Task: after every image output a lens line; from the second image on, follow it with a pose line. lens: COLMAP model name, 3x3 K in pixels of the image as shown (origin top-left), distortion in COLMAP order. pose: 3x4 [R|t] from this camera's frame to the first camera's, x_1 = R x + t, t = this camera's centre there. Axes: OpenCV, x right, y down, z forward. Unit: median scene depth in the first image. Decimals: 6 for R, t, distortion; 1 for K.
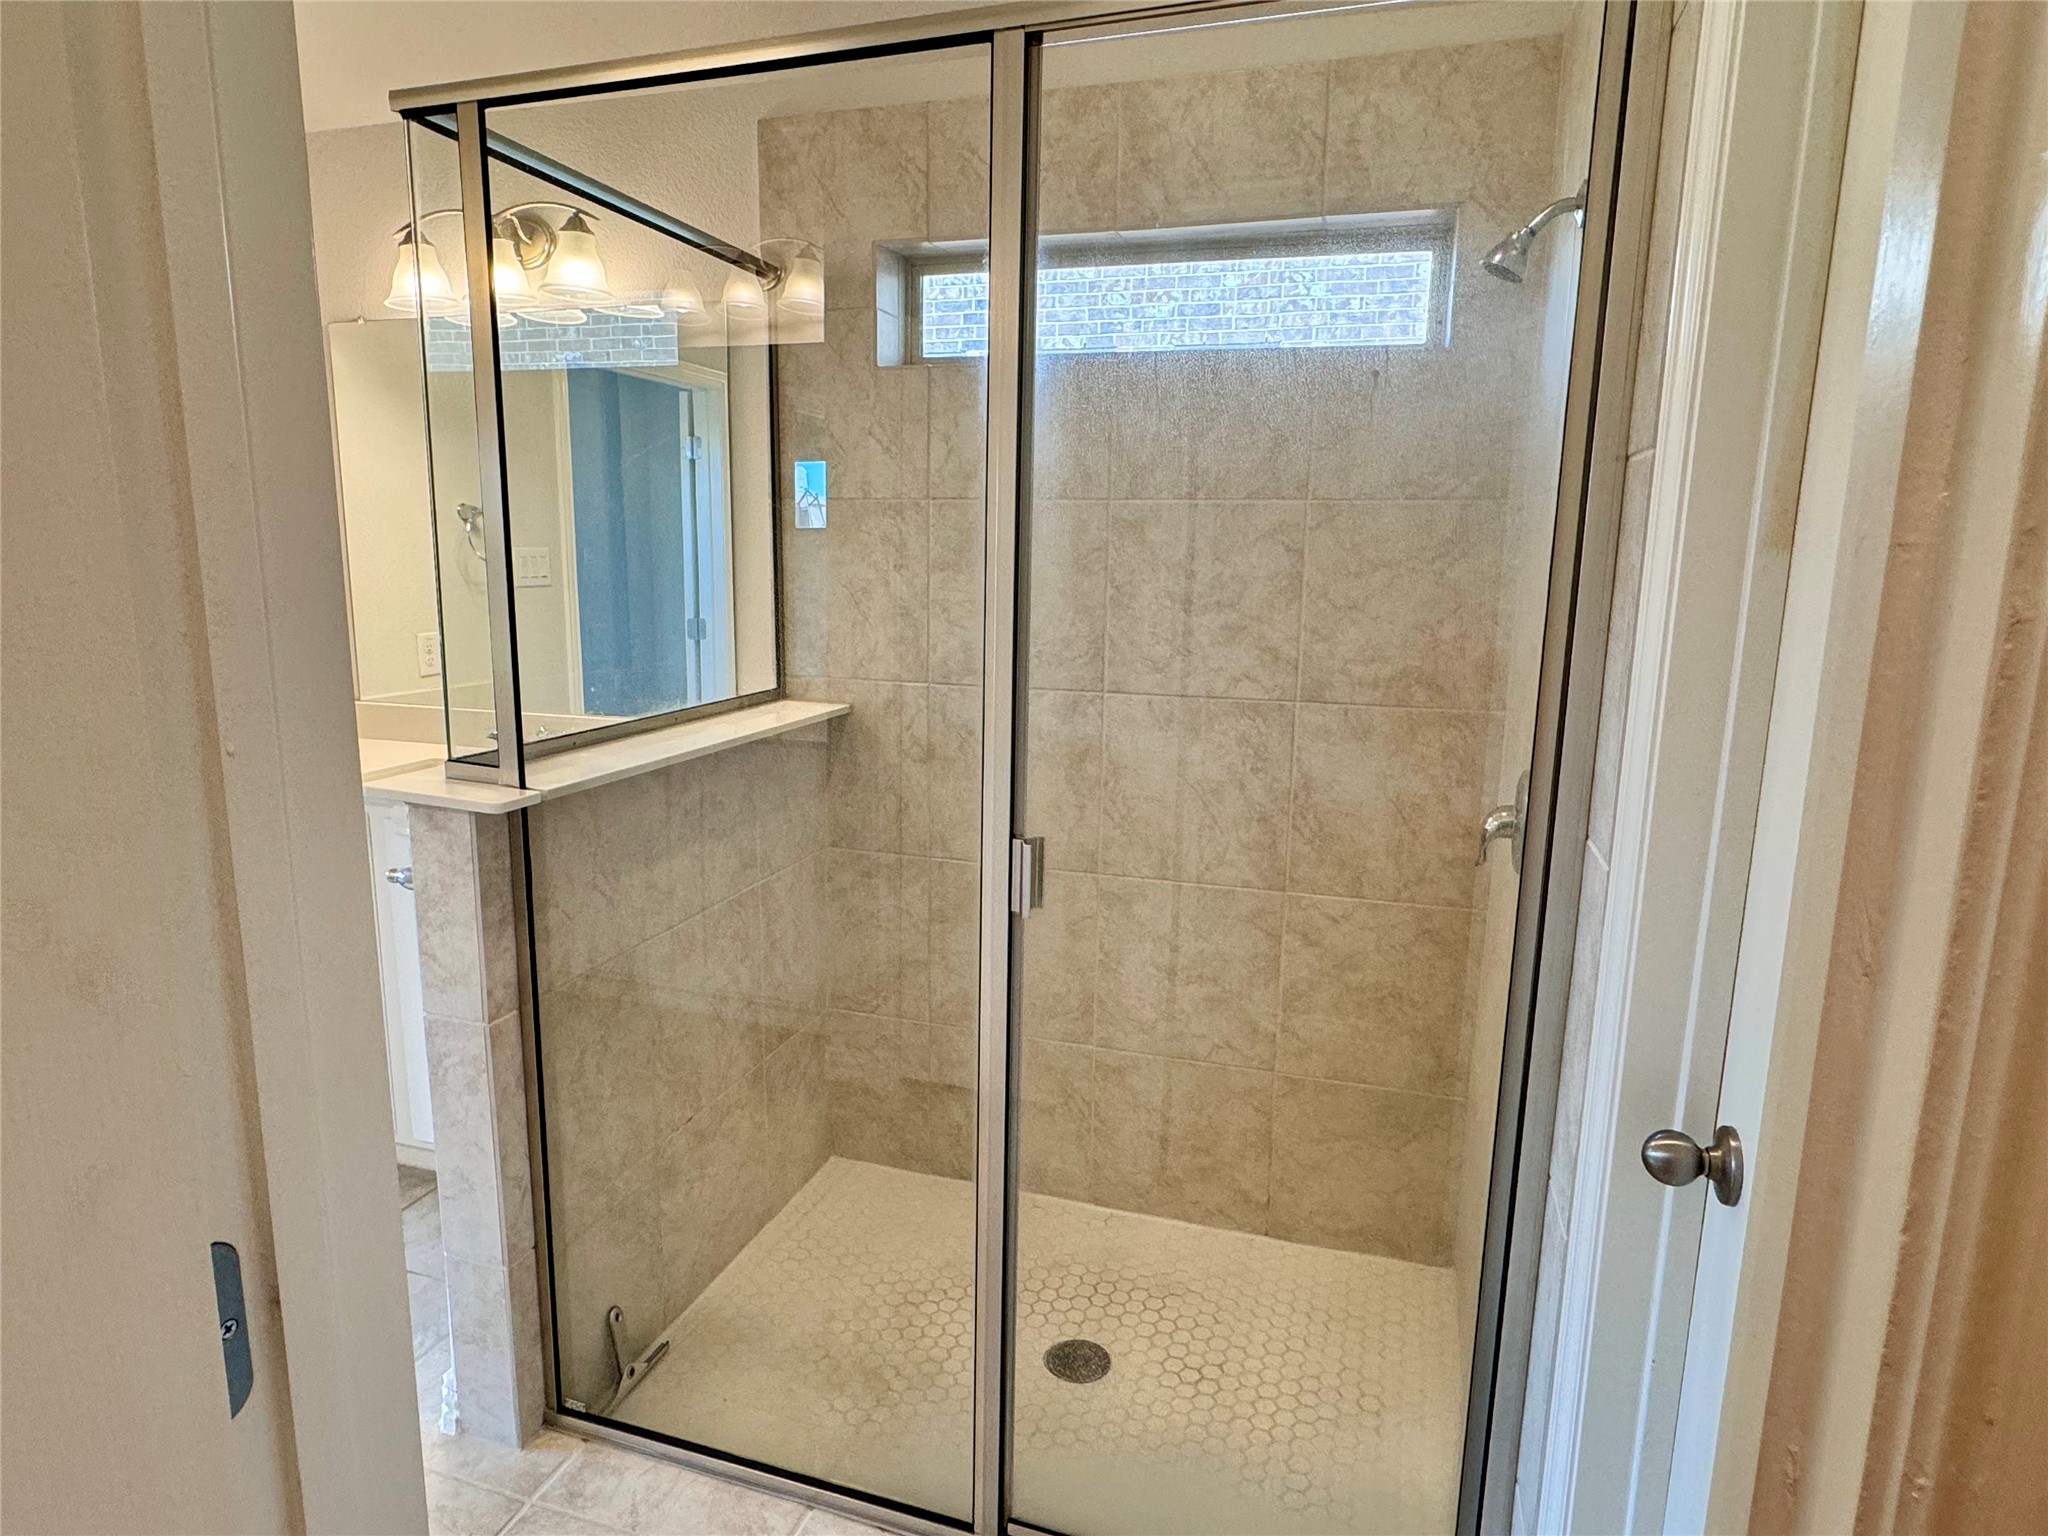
lens RADIAL K [[1191.0, 0, 1022.6], [0, 1191.0, 771.5], [0, 0, 1]] dist [-0.002143, 0.001738]
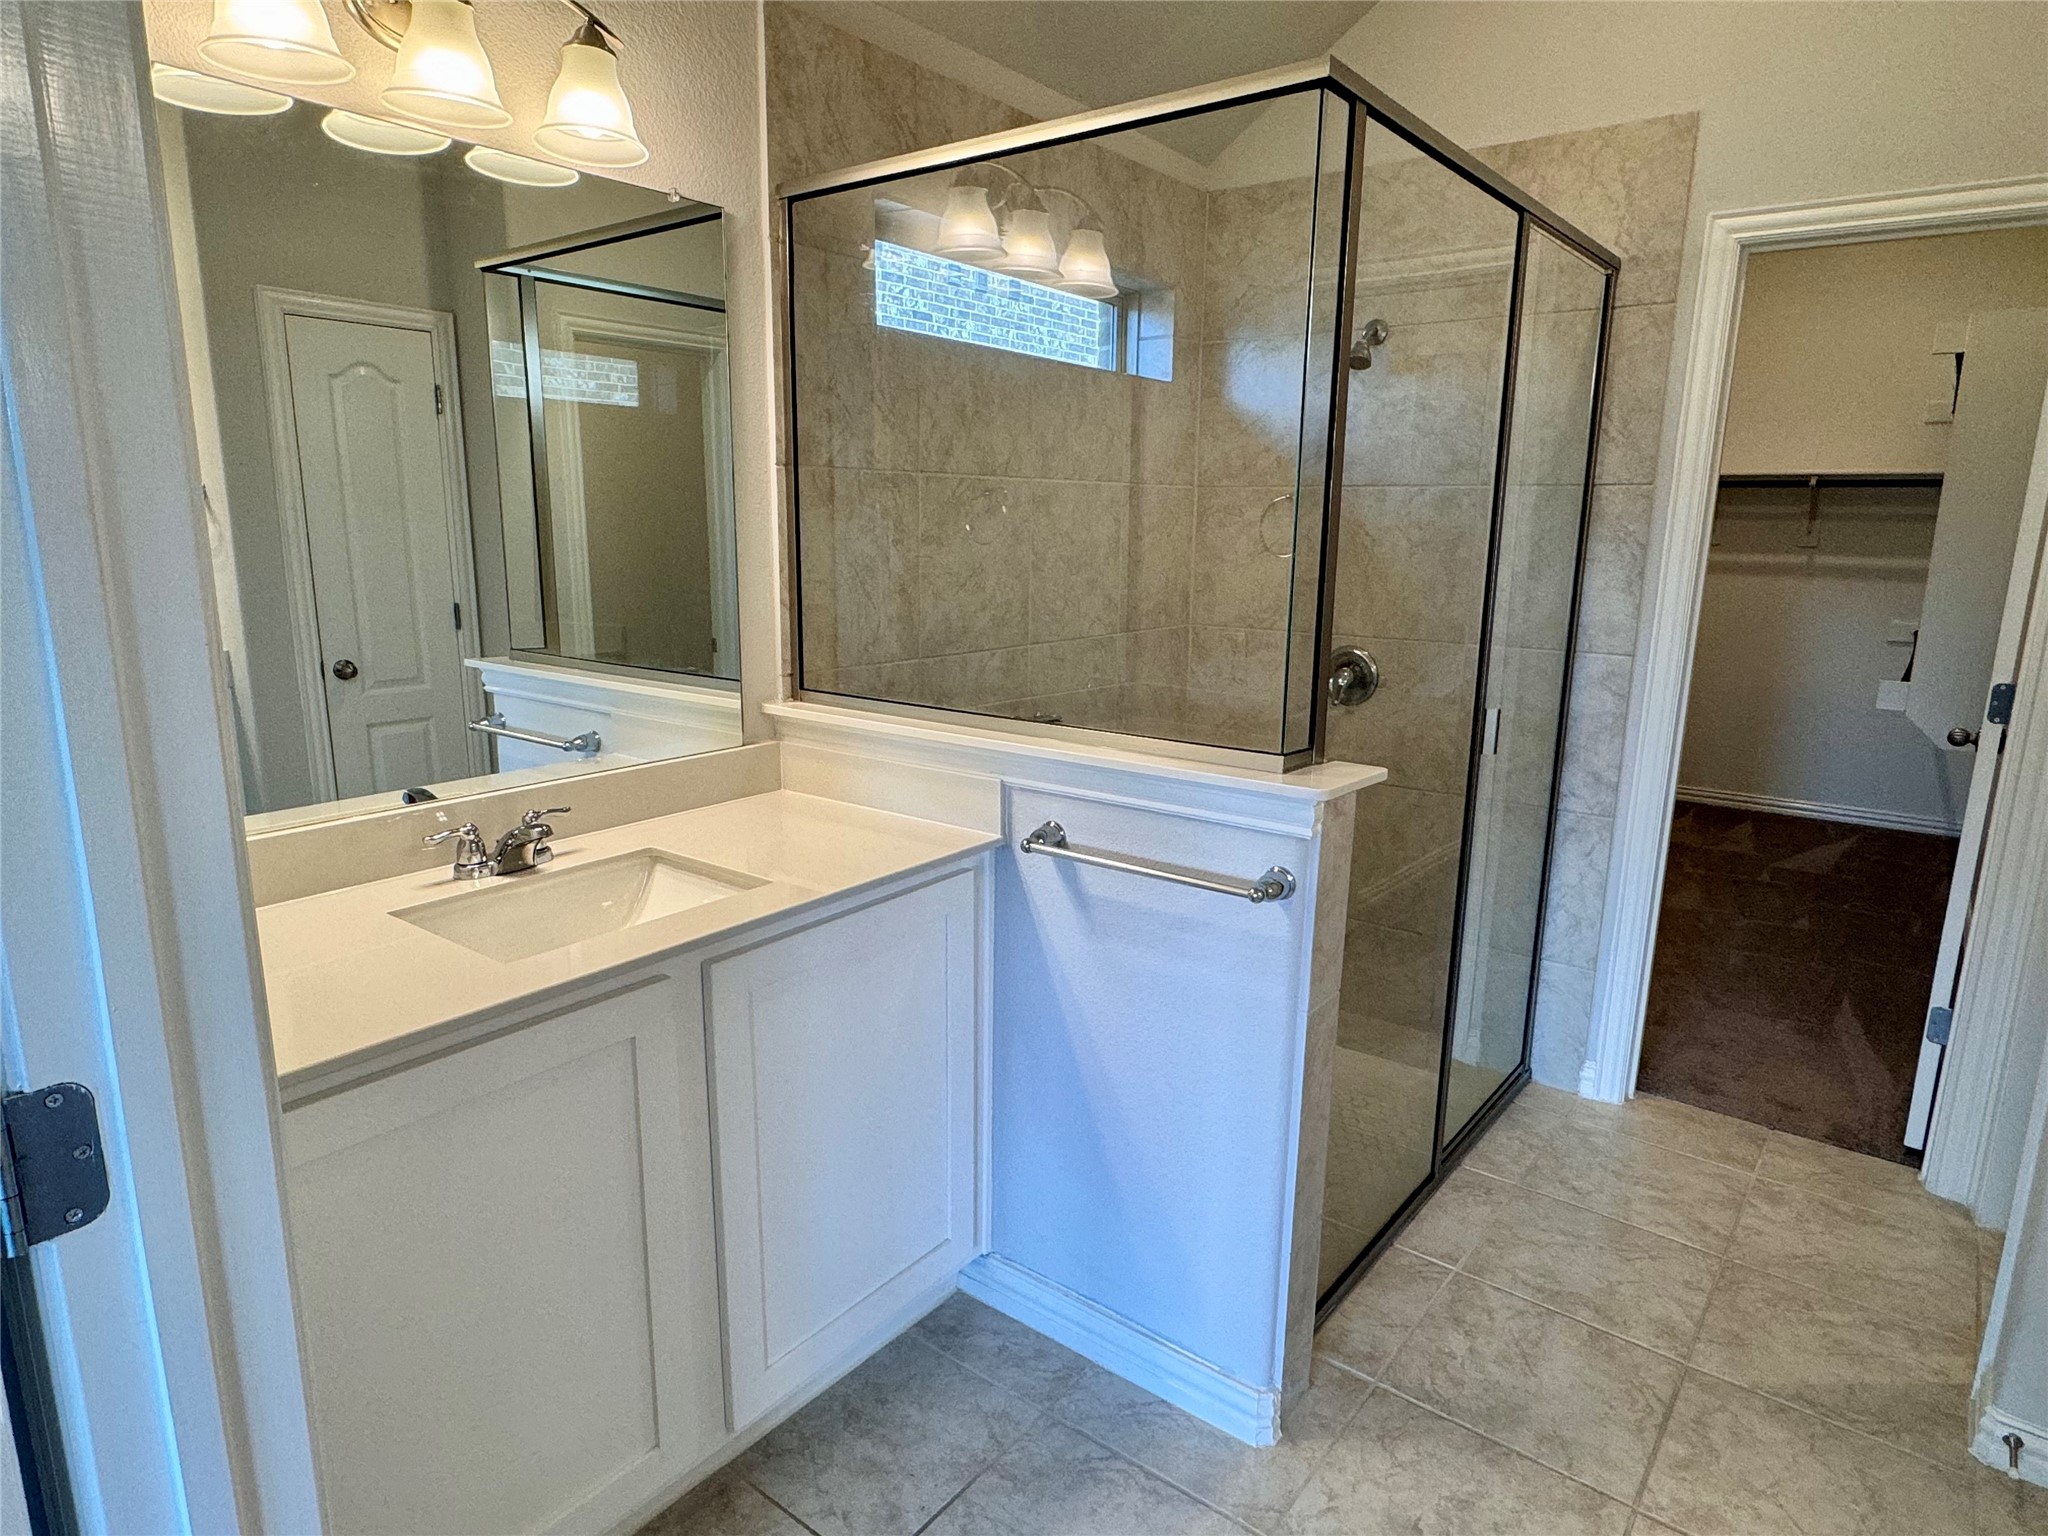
lens RADIAL K [[1191.0, 0, 1017.6], [0, 1191.0, 771.7], [0, 0, 1]] dist [-0.002143, 0.001738]
pose [[0.342183, -0.207201, 0.916504, -1.014419], [0.166084, 0.973364, 0.158047, -0.130442], [-0.924839, 0.098136, 0.367481, 0.590136]]
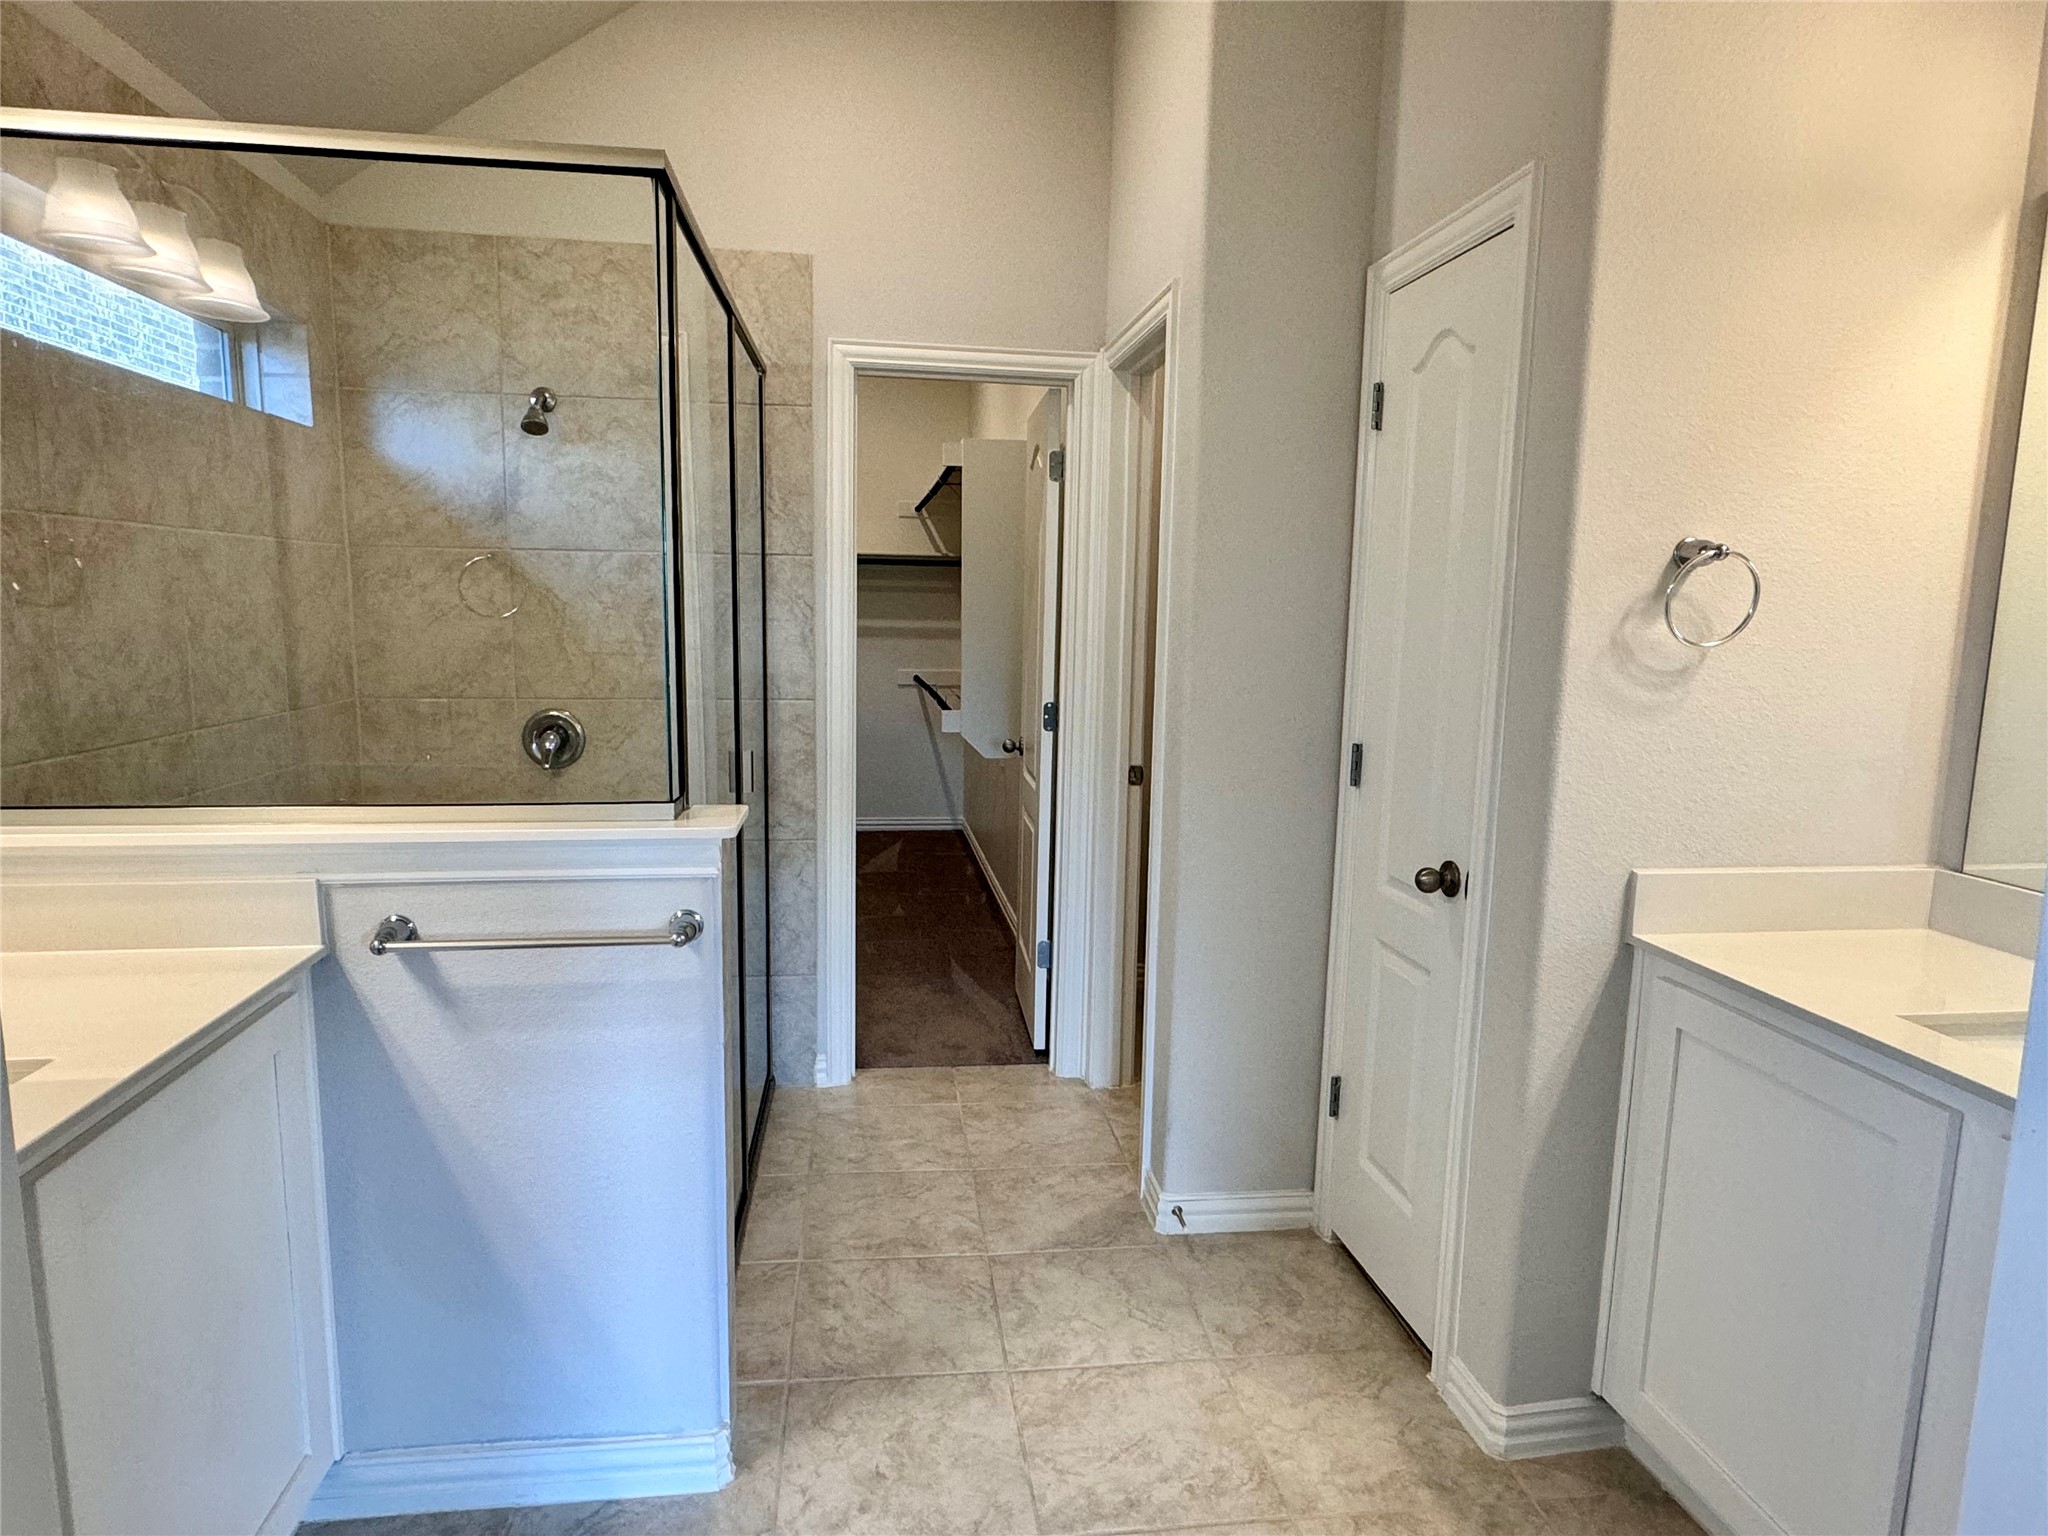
lens RADIAL K [[1191.0, 0, 1021.6], [0, 1191.0, 773.1], [0, 0, 1]] dist [-0.002143, 0.001738]
pose [[-0.433277, -0.149095, 0.888843, -1.049237], [0.142915, 0.962377, 0.231096, -0.156666], [-0.889858, 0.227158, -0.395668, 0.789971]]
